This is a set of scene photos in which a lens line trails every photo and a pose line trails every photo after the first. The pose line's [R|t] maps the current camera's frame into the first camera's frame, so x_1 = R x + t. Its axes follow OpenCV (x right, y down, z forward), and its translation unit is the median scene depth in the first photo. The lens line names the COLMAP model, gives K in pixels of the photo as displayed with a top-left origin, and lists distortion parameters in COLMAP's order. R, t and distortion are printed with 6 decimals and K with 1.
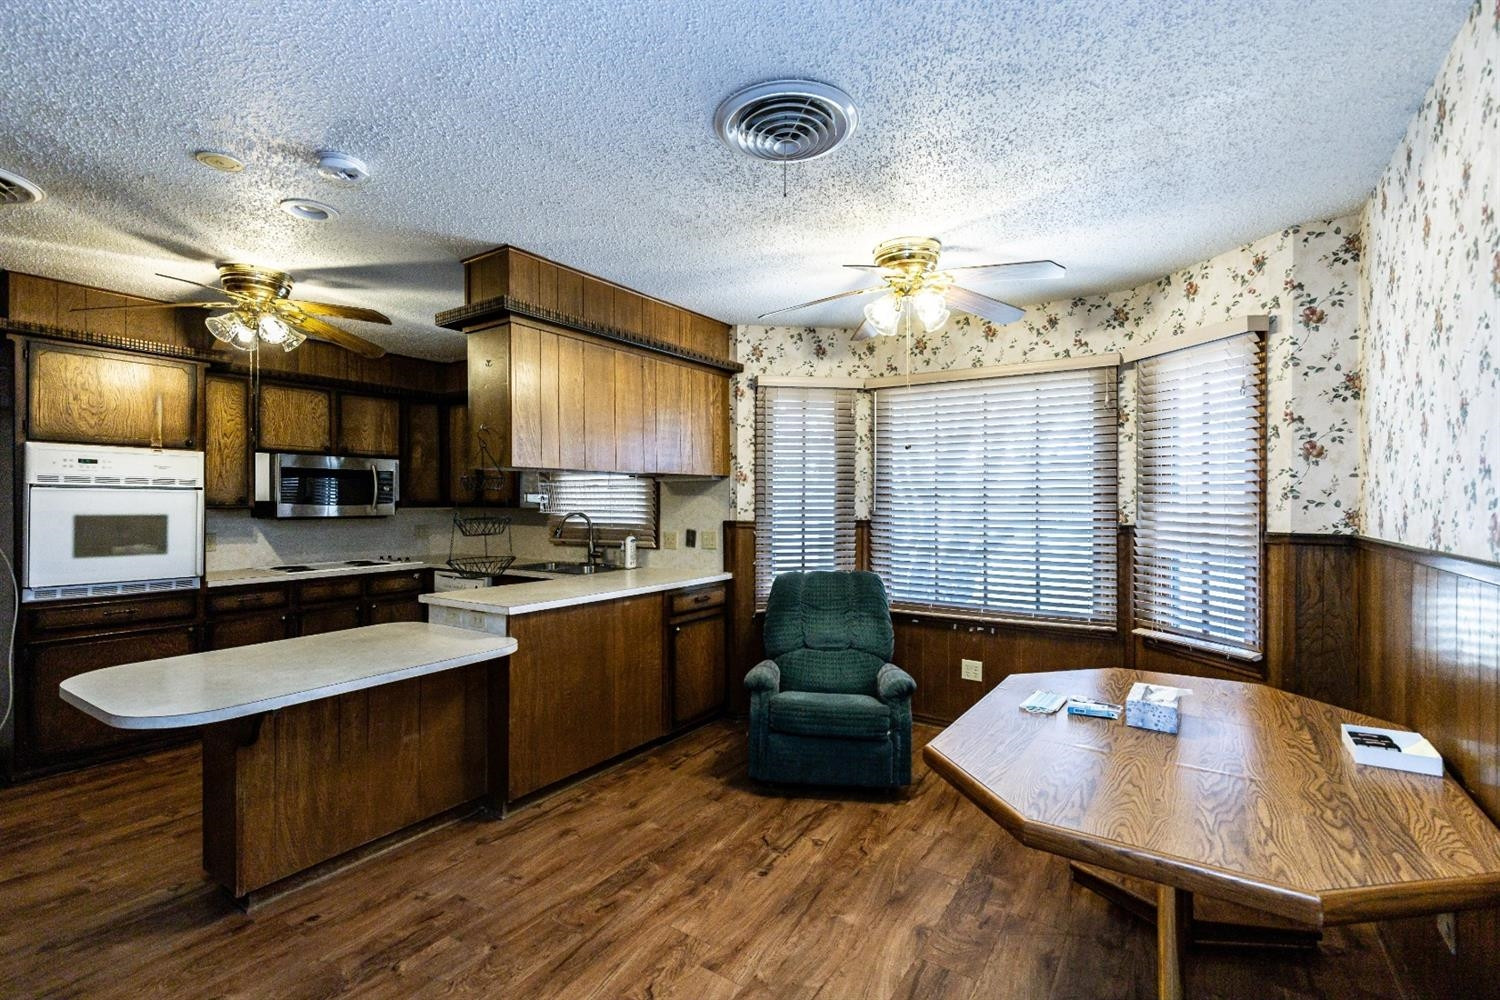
lens RADIAL K [[677.2, 0, 752.1], [0, 677.2, 497.8], [0, 0, 1]] dist [0.004671, -0.000100]
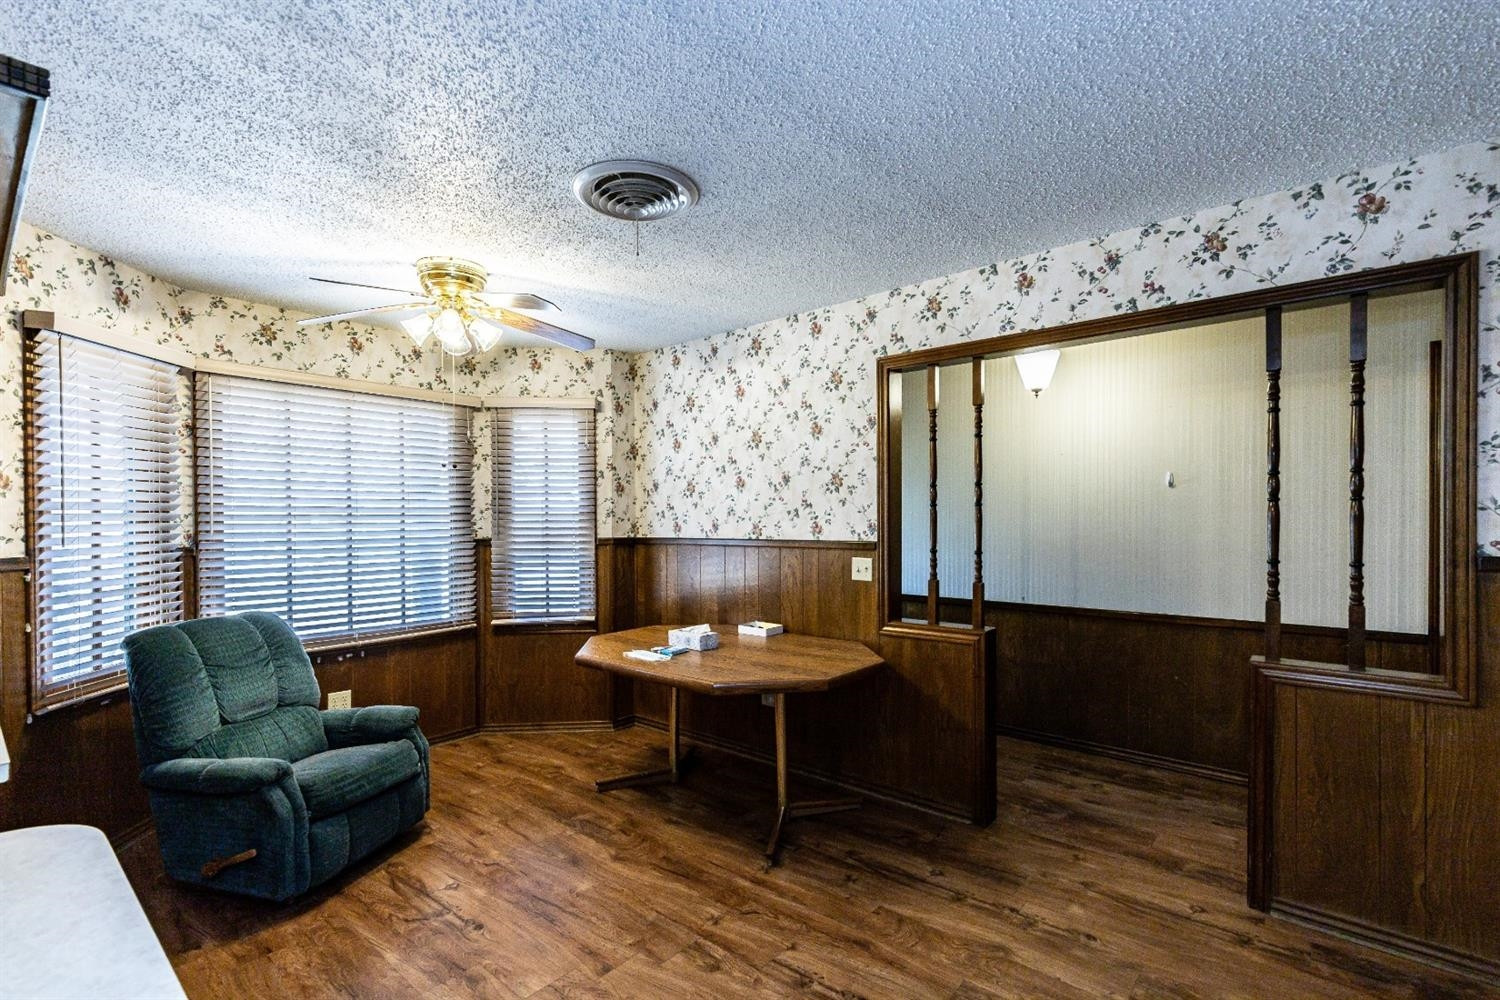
lens RADIAL K [[677.2, 0, 740.7], [0, 677.2, 521.9], [0, 0, 1]] dist [0.004671, -0.000100]
pose [[0.120373, -0.008481, 0.992693, -0.725813], [0.003962, 0.999960, 0.008063, 0.001651], [-0.992721, 0.002963, 0.120402, 0.461934]]
